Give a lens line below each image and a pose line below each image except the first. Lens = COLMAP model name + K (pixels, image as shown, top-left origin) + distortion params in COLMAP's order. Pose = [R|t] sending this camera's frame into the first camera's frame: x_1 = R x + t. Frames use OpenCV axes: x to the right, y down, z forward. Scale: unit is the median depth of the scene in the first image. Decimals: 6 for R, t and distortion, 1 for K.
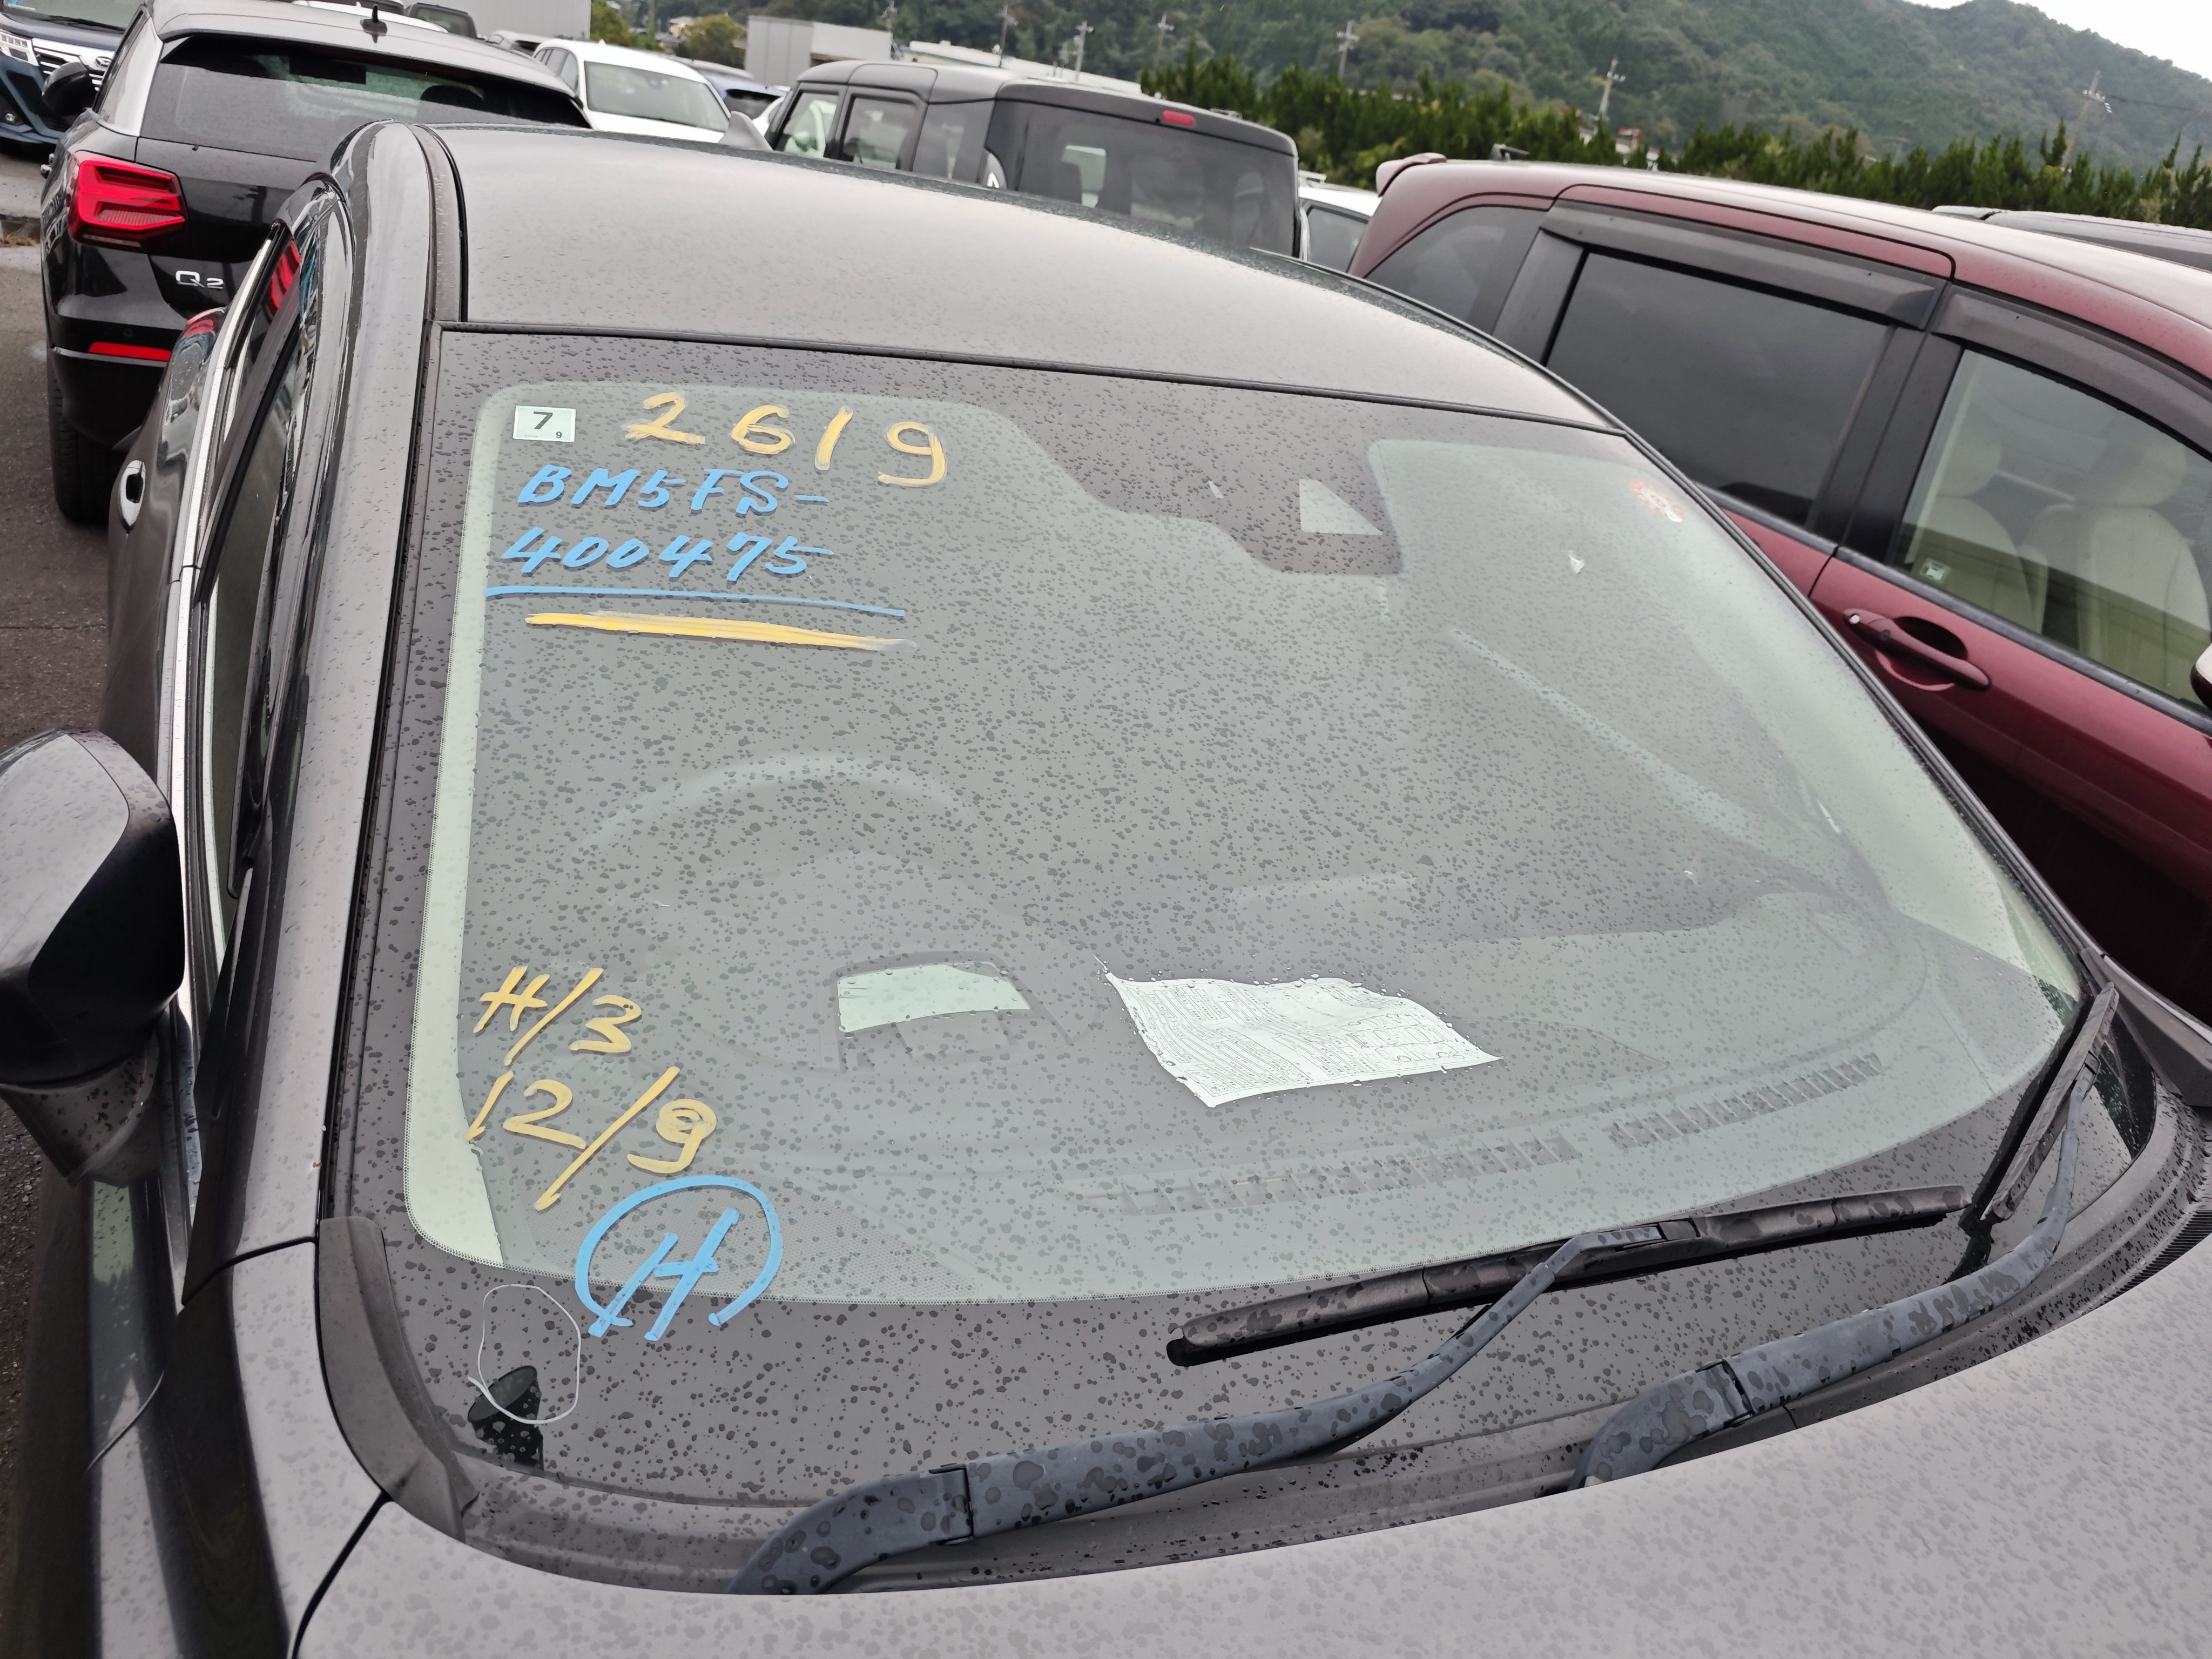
lens RADIAL K [[1590.5, 0, 1140.6], [0, 1590.5, 816.3], [0, 0, 1]] dist [0.019455, -0.021837]
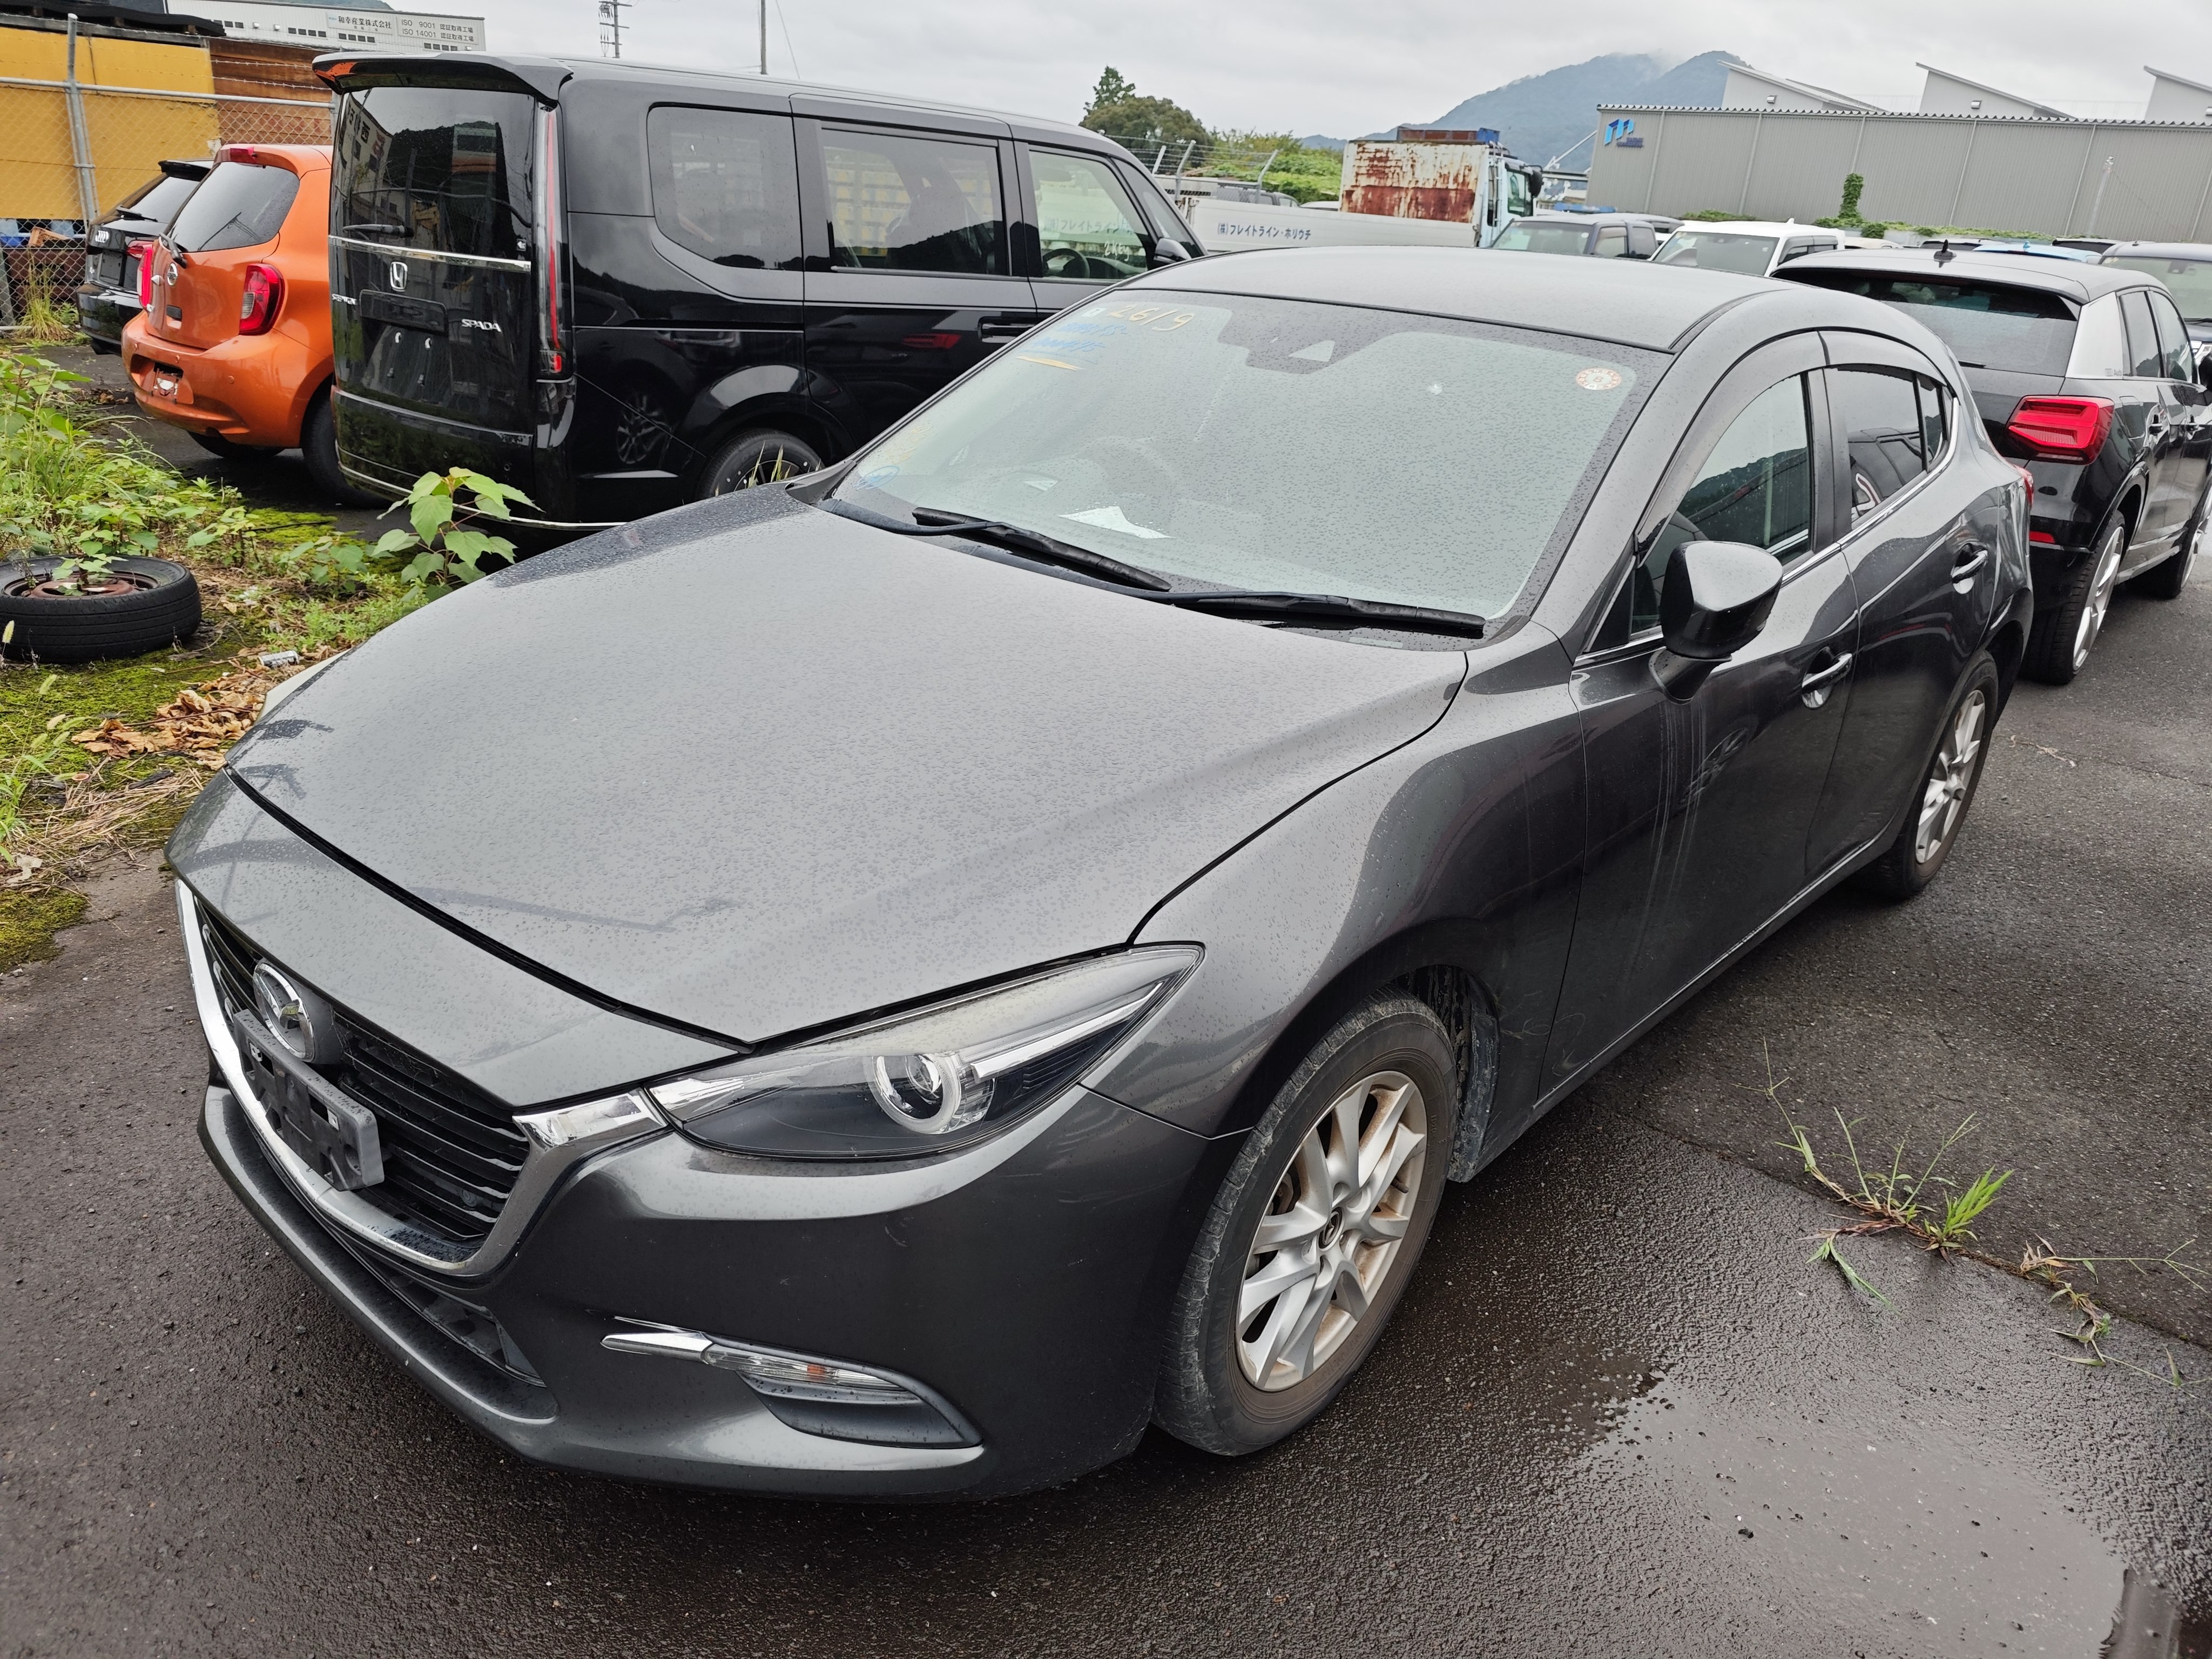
lens RADIAL K [[1624.4, 0, 1111.2], [0, 1624.4, 881.2], [0, 0, 1]] dist [0.008445, -0.001203]
pose [[0.346856, 0.232359, -0.908680, 0.889832], [-0.370171, 0.924093, 0.095001, 0.145217], [0.861780, 0.303415, 0.406540, 0.048620]]
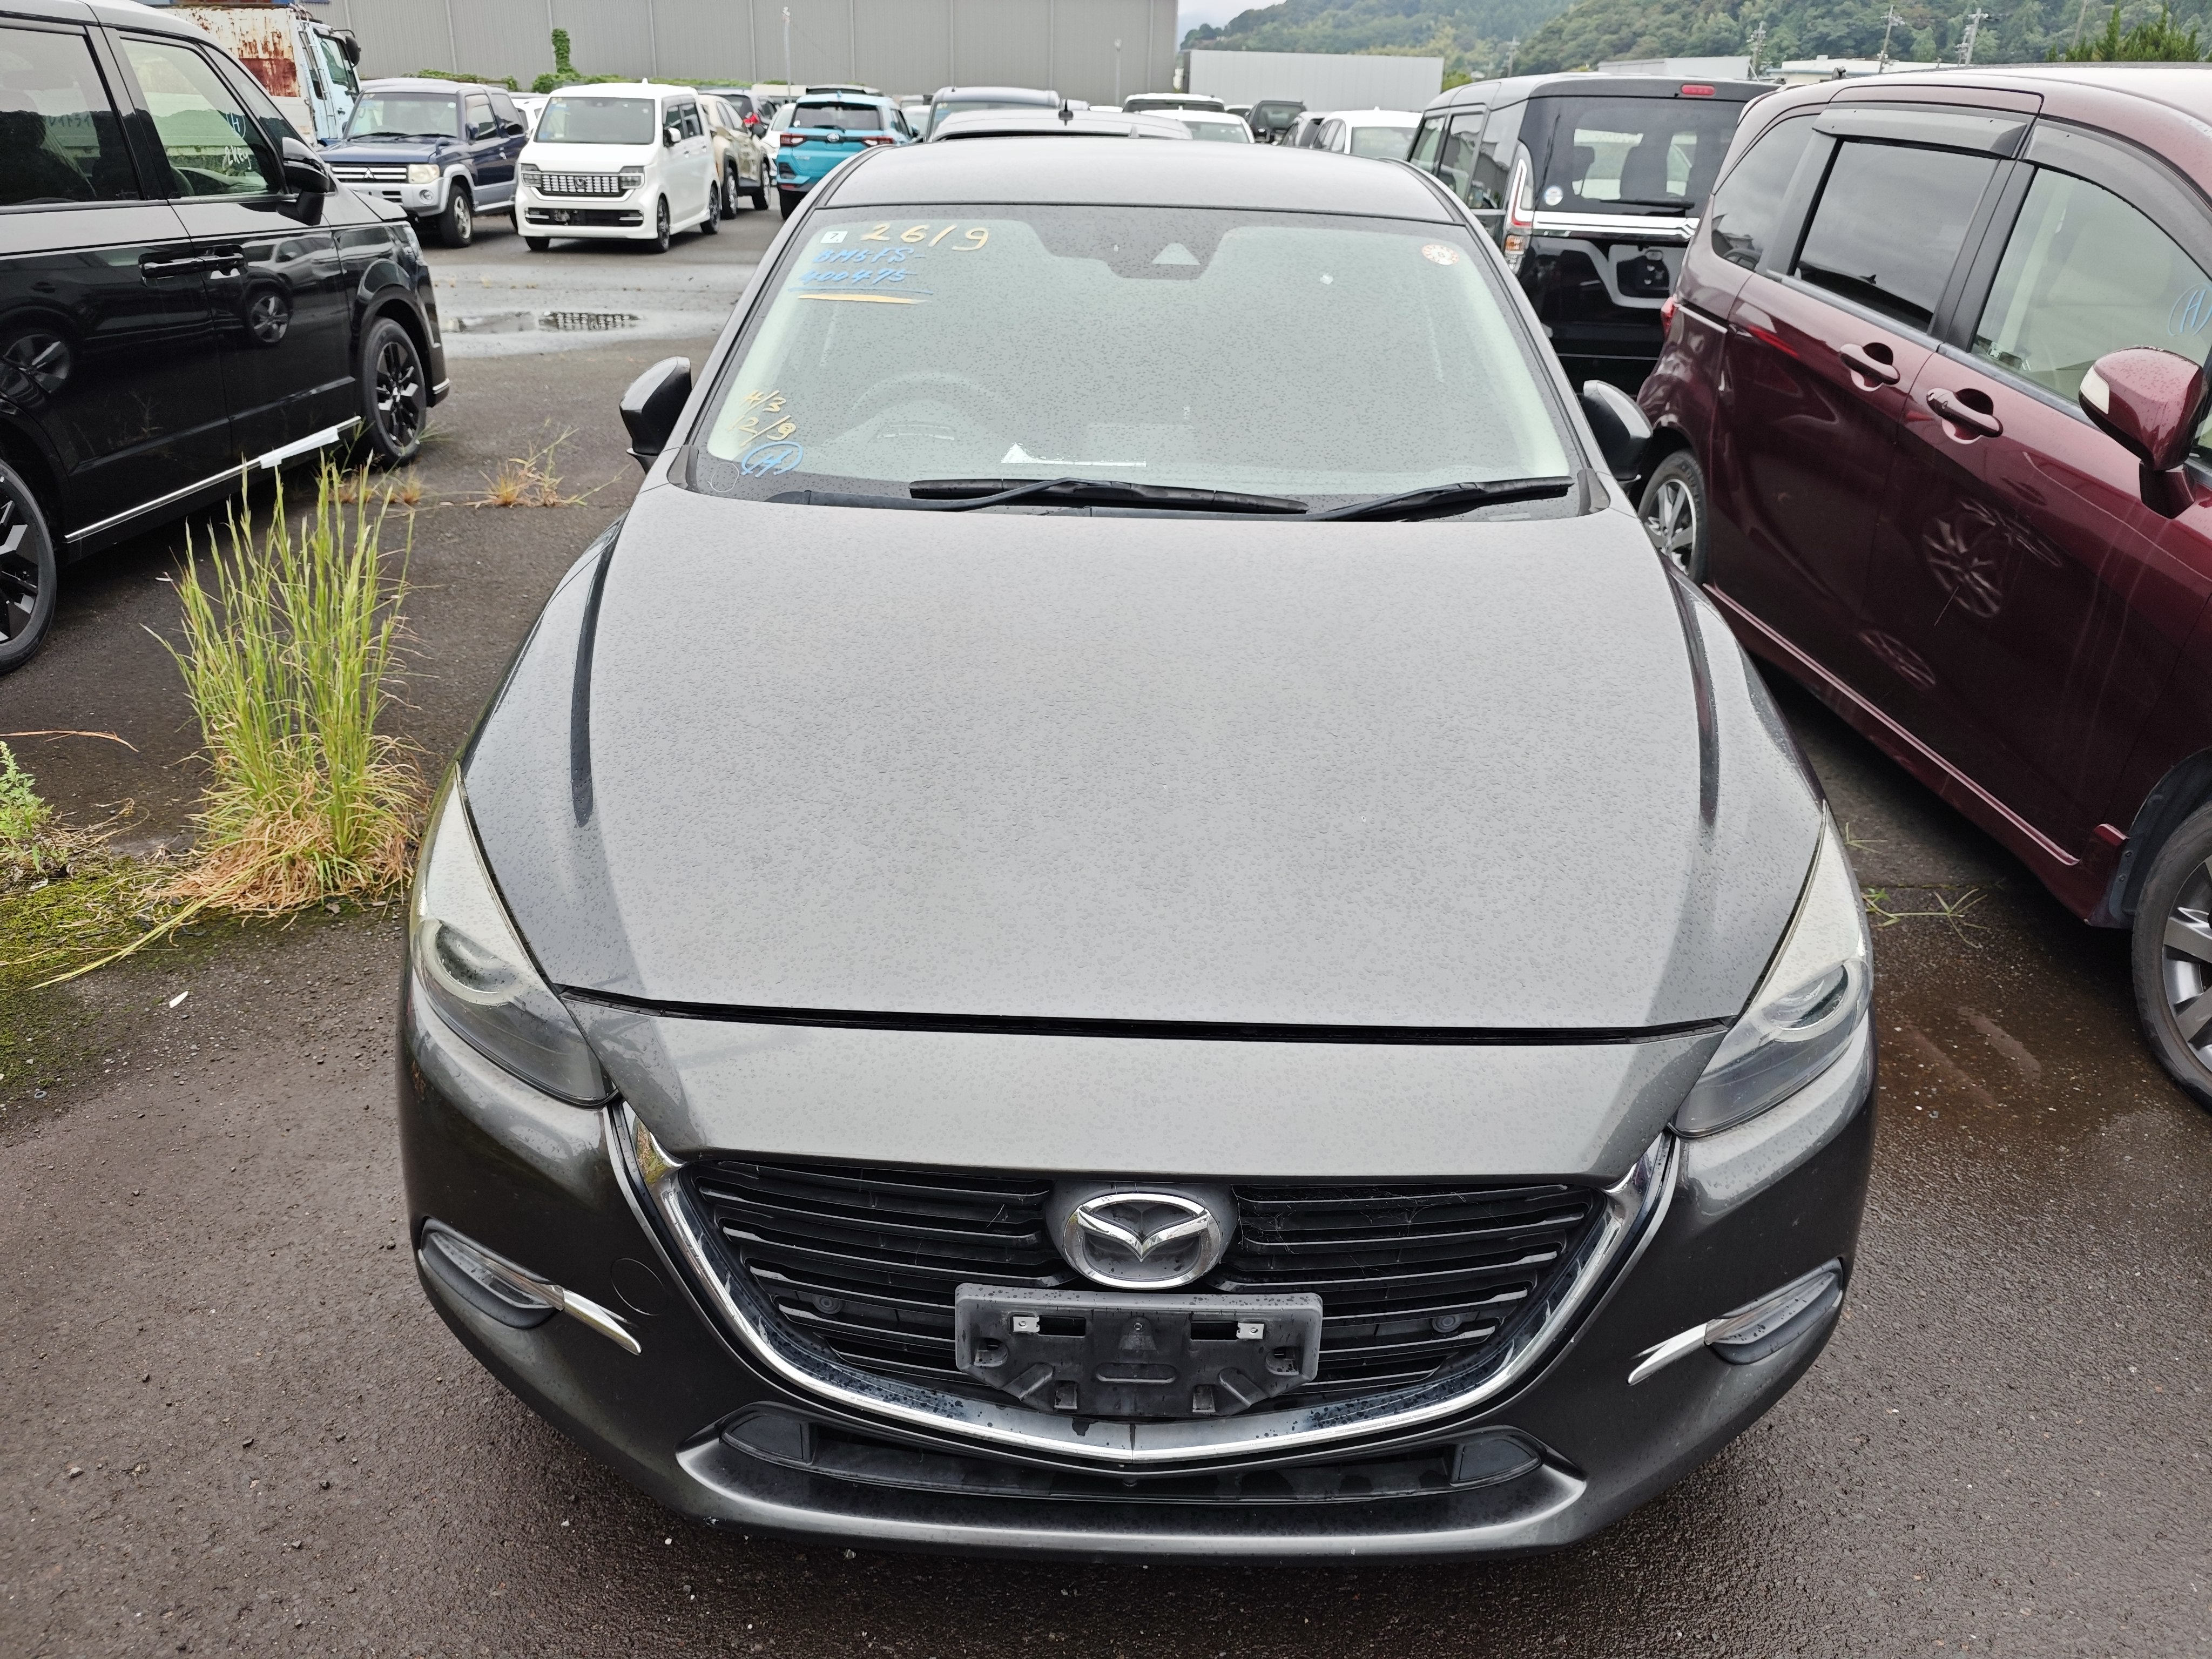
lens RADIAL K [[1612.9, 0, 1112.2], [0, 1612.9, 841.1], [0, 0, 1]] dist [0.004617, -0.009040]
pose [[0.870782, 0.065114, -0.487339, 0.472442], [-0.075216, 0.997167, -0.001164, 0.243376], [0.485883, 0.037669, 0.873212, -0.356681]]
